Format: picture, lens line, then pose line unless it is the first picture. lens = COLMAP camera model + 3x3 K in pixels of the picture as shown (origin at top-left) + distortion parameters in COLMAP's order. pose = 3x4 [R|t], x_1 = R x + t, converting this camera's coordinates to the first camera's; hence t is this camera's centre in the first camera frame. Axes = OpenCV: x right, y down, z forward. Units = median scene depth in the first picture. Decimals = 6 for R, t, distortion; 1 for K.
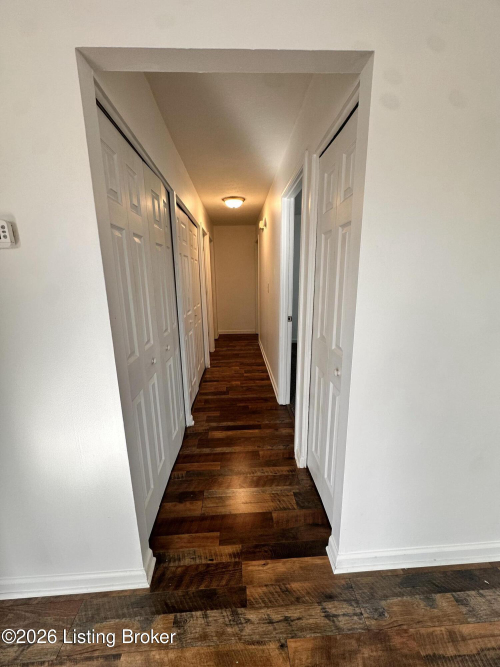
lens RADIAL K [[265.7, 0, 250.6], [0, 265.7, 332.6], [0, 0, 1]] dist [-0.005617, 0.000913]
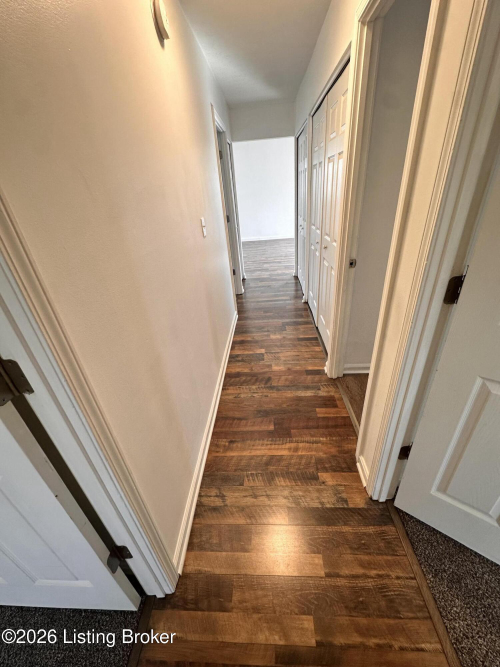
lens RADIAL K [[265.7, 0, 249.1], [0, 265.7, 333.0], [0, 0, 1]] dist [-0.005617, 0.000913]
pose [[-0.989840, 0.029663, 0.139055, -0.088648], [0.113820, 0.751441, 0.649909, -0.362663], [-0.085214, 0.659133, -0.747183, 1.615630]]
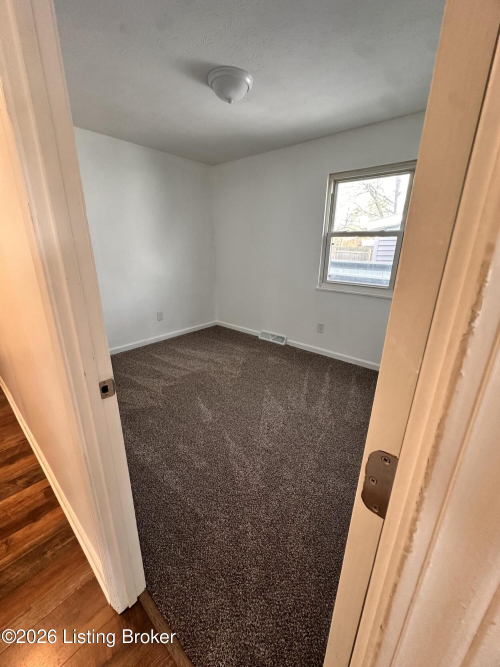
lens RADIAL K [[265.7, 0, 249.6], [0, 265.7, 329.7], [0, 0, 1]] dist [-0.005617, 0.000913]
pose [[0.694568, -0.201209, 0.690717, 0.052608], [0.131919, 0.979435, 0.152660, -0.107396], [-0.707229, -0.014914, 0.706828, 0.529867]]
